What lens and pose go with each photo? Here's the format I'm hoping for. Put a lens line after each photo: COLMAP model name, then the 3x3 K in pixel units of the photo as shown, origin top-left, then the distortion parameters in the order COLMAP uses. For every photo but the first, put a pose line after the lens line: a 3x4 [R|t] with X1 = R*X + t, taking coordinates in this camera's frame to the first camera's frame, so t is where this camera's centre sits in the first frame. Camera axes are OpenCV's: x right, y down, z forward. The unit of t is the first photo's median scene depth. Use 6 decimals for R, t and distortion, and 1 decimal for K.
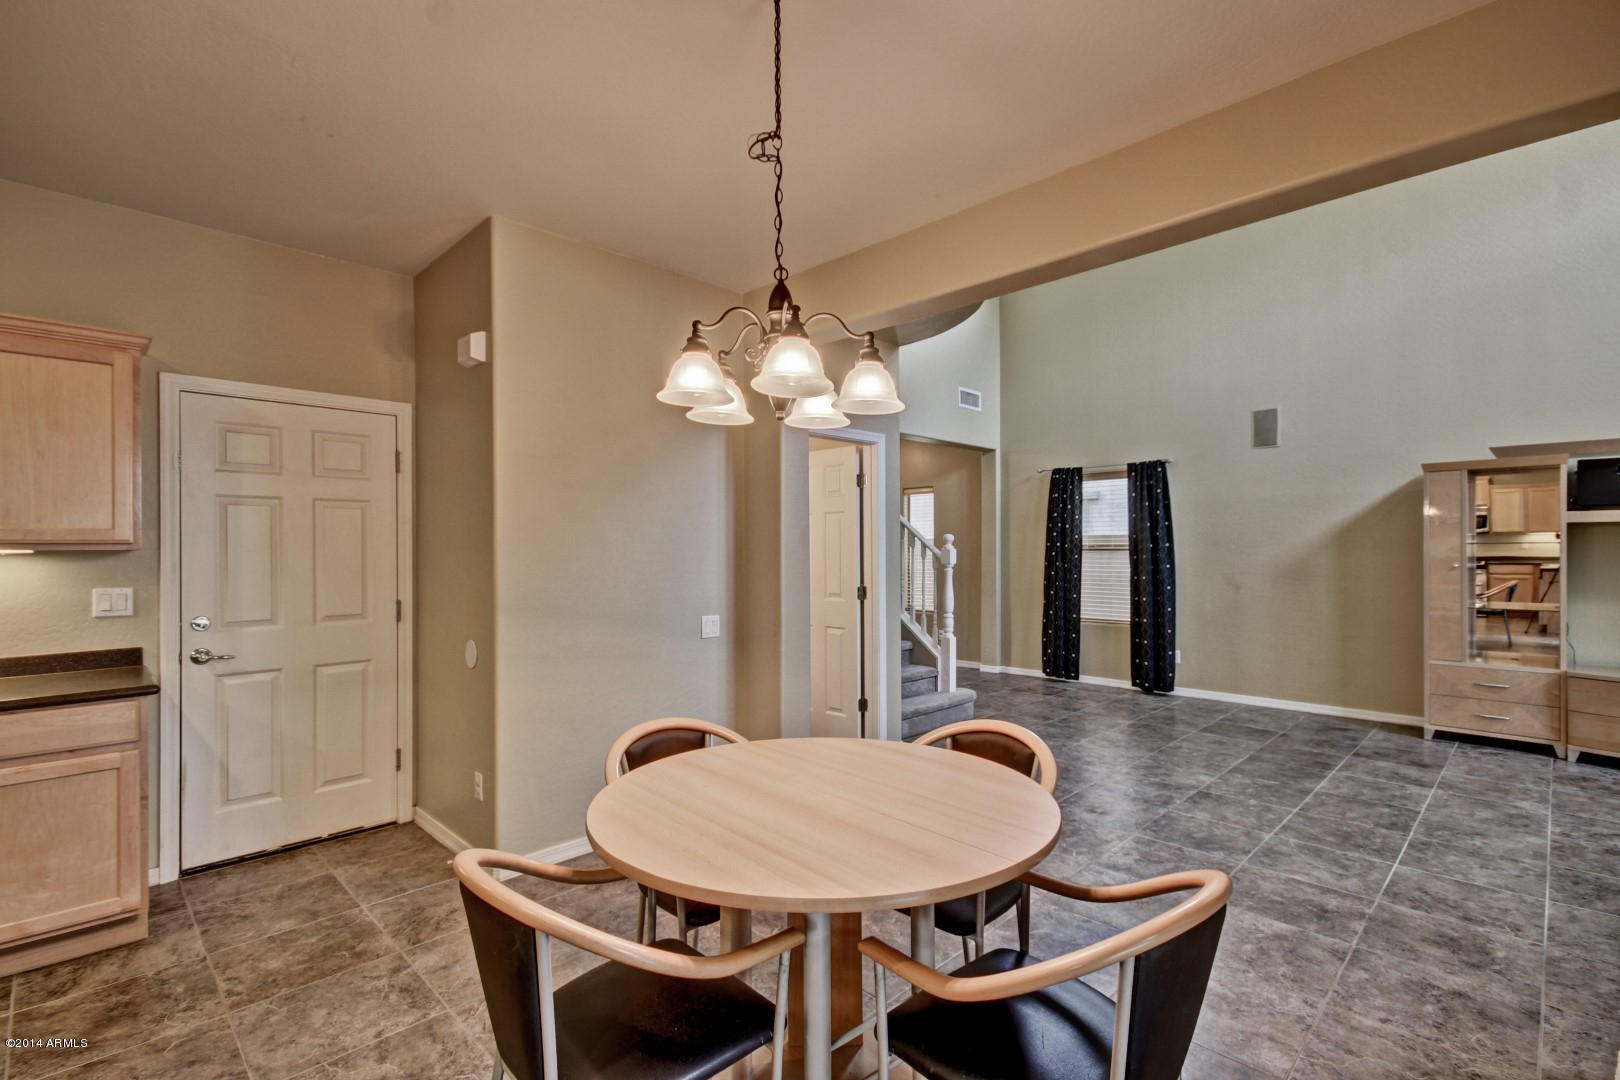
lens RADIAL K [[738.6, 0, 814.4], [0, 738.6, 551.0], [0, 0, 1]] dist [0.028753, -0.011602]
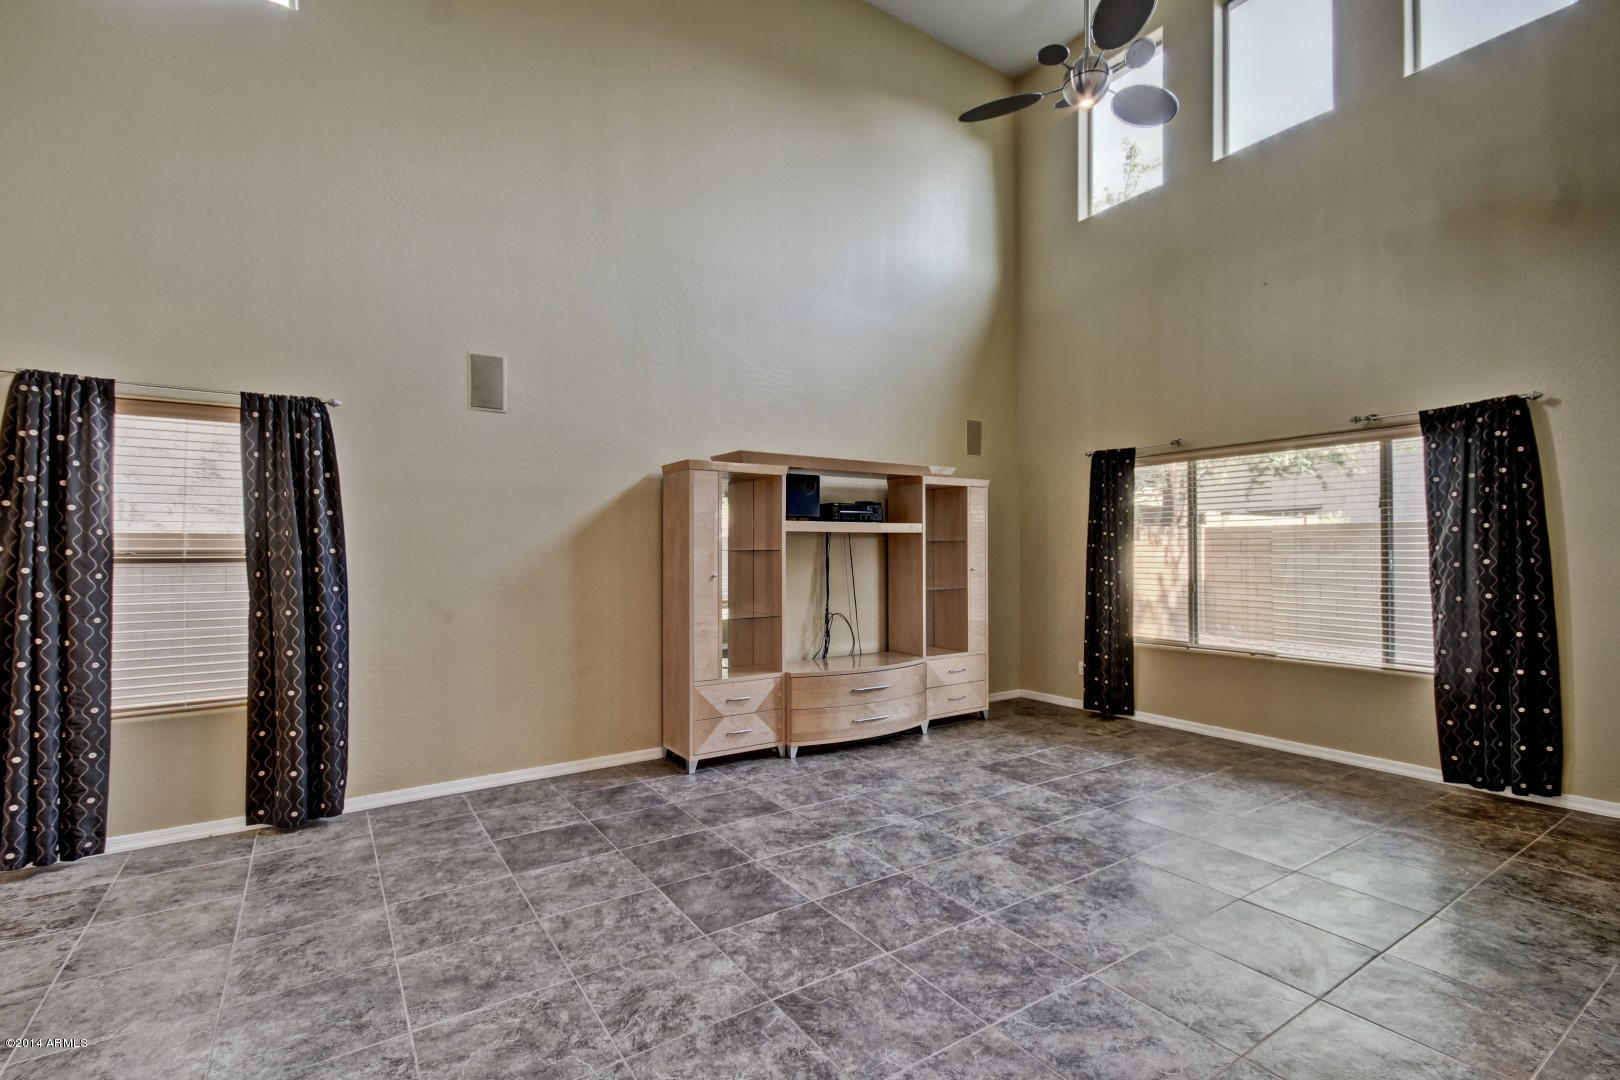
lens RADIAL K [[738.9, 0, 814.5], [0, 738.9, 551.0], [0, 0, 1]] dist [0.016027, 0.000871]
pose [[0.196278, 0.006860, 0.980524, -0.011216], [0.007147, 0.999939, -0.008427, -0.001974], [-0.980522, 0.008662, 0.196217, 0.890429]]
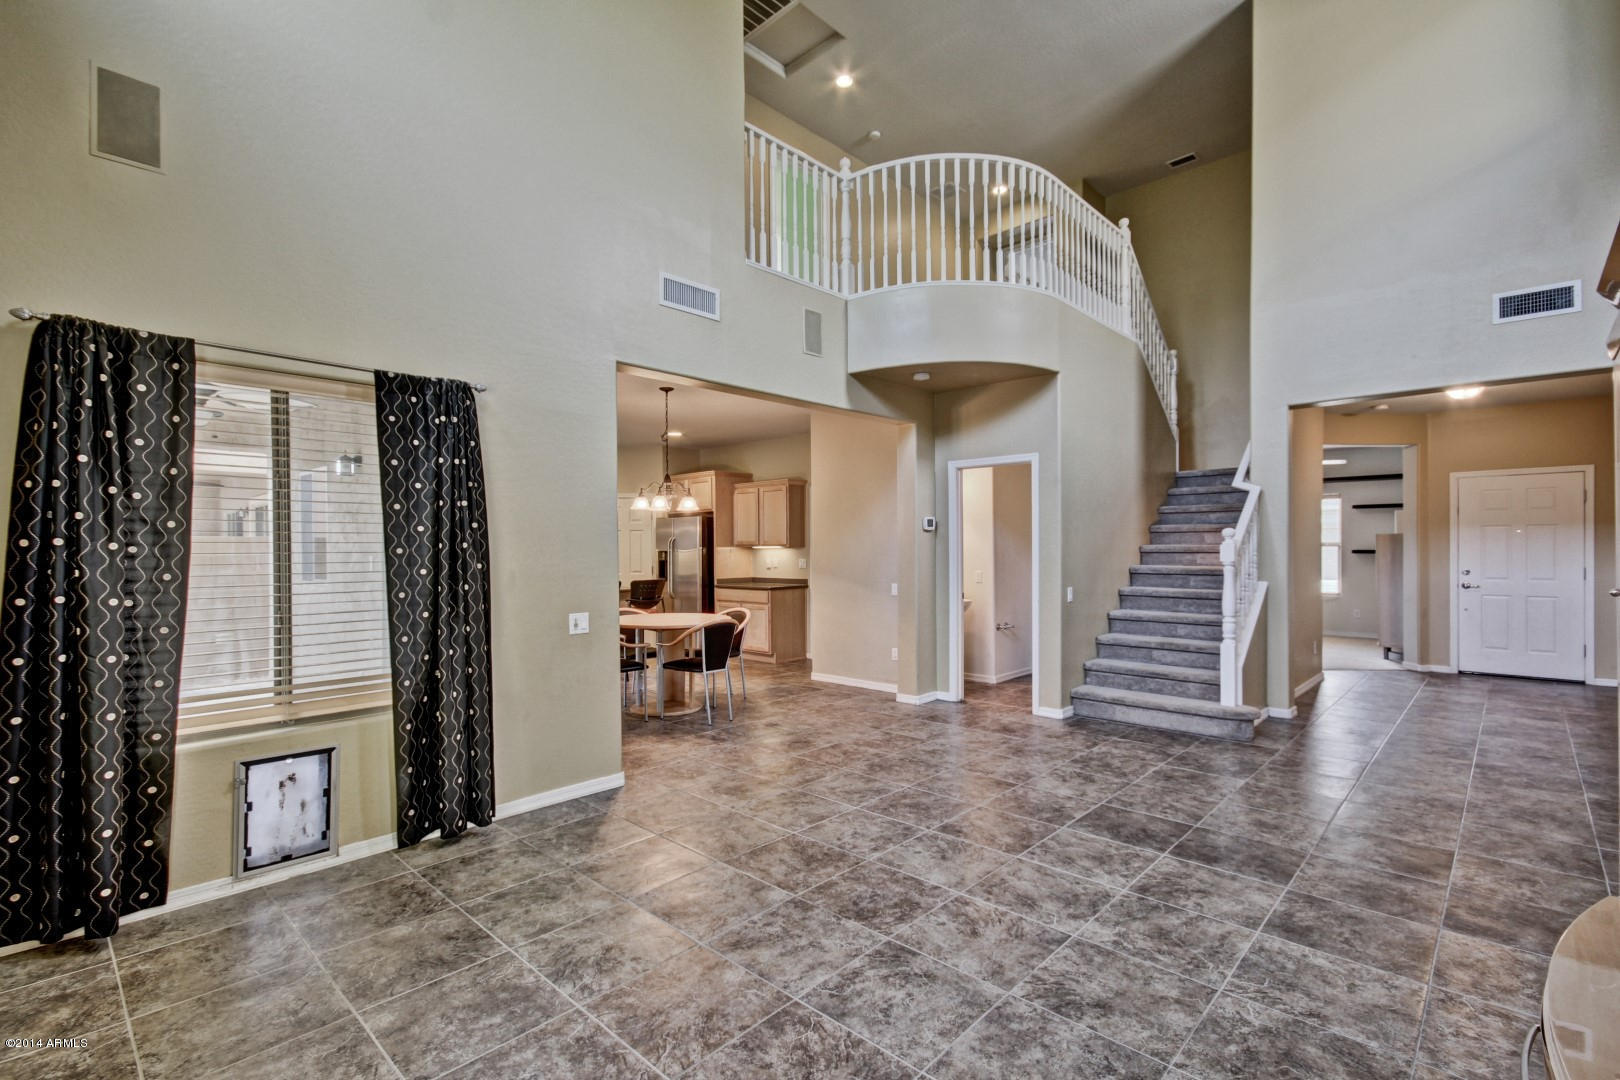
lens RADIAL K [[738.9, 0, 814.5], [0, 738.9, 551.0], [0, 0, 1]] dist [0.016027, 0.000871]
pose [[0.028328, 0.010133, -0.999547, 1.570601], [0.005144, 0.999934, 0.010282, -0.011206], [0.999585, -0.005433, 0.028274, 0.714932]]
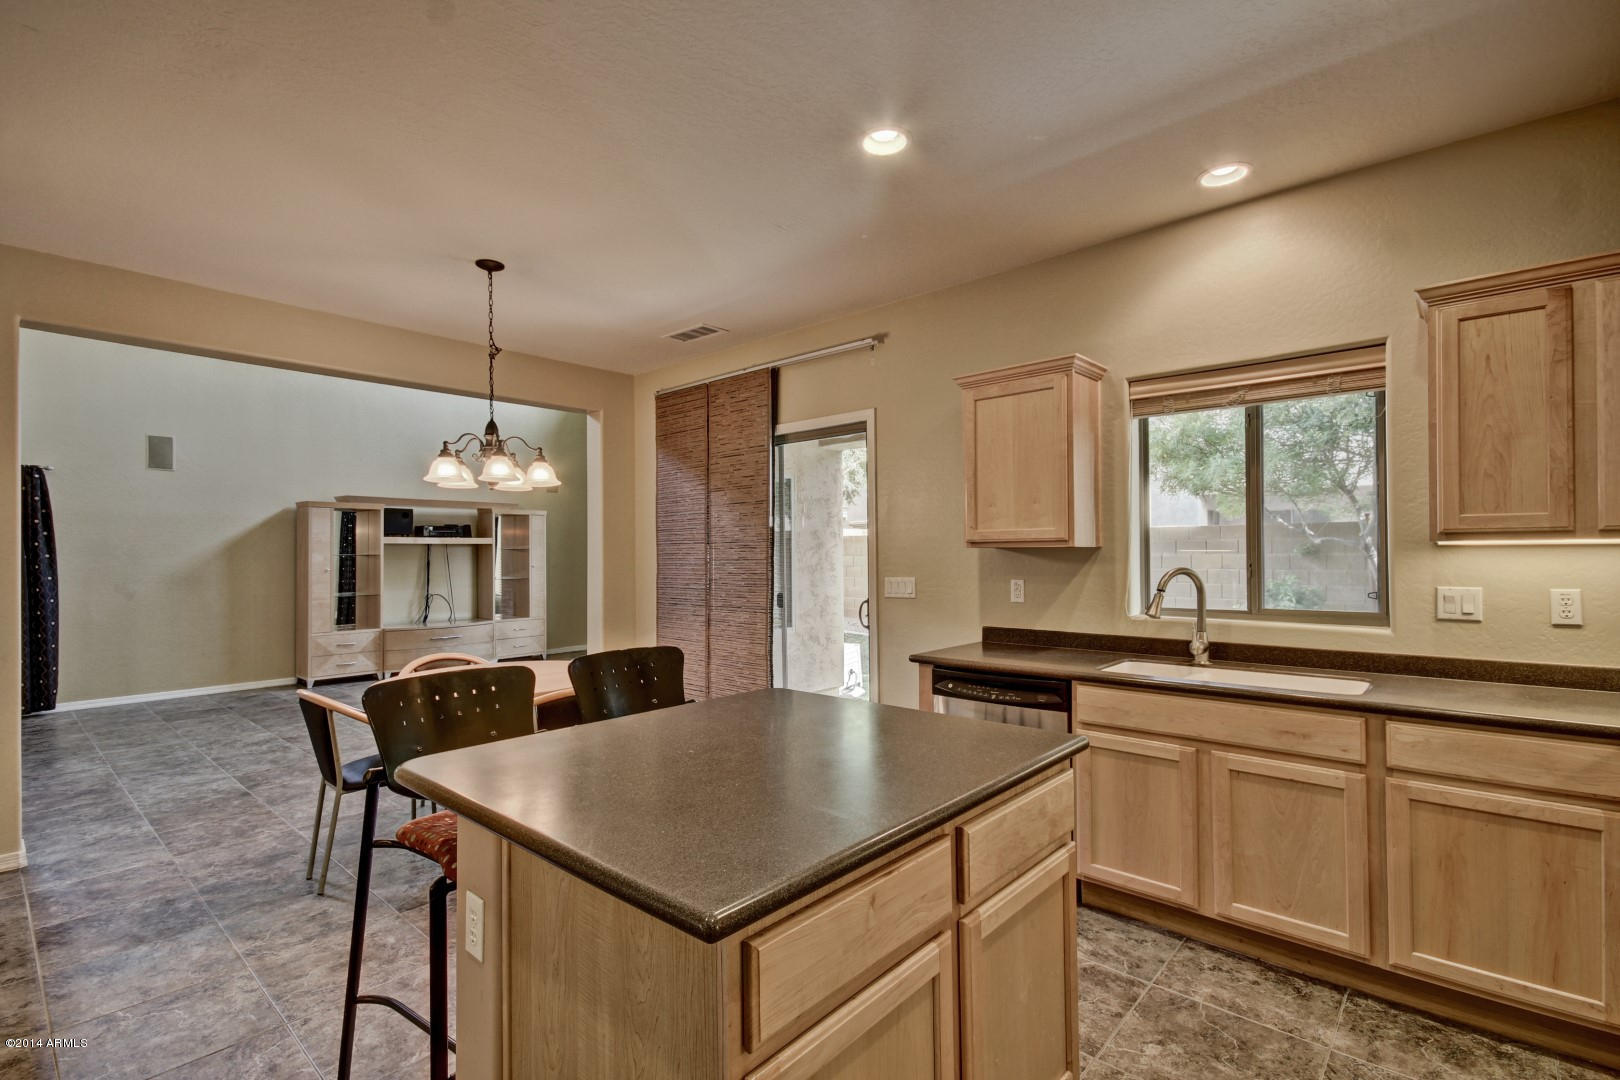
lens RADIAL K [[738.6, 0, 814.4], [0, 738.6, 551.0], [0, 0, 1]] dist [0.028753, -0.011602]
pose [[-0.056648, 0.009297, 0.998351, -0.915821], [0.008943, 0.999921, -0.008804, 0.004298], [-0.998354, 0.008430, -0.056727, 0.117141]]
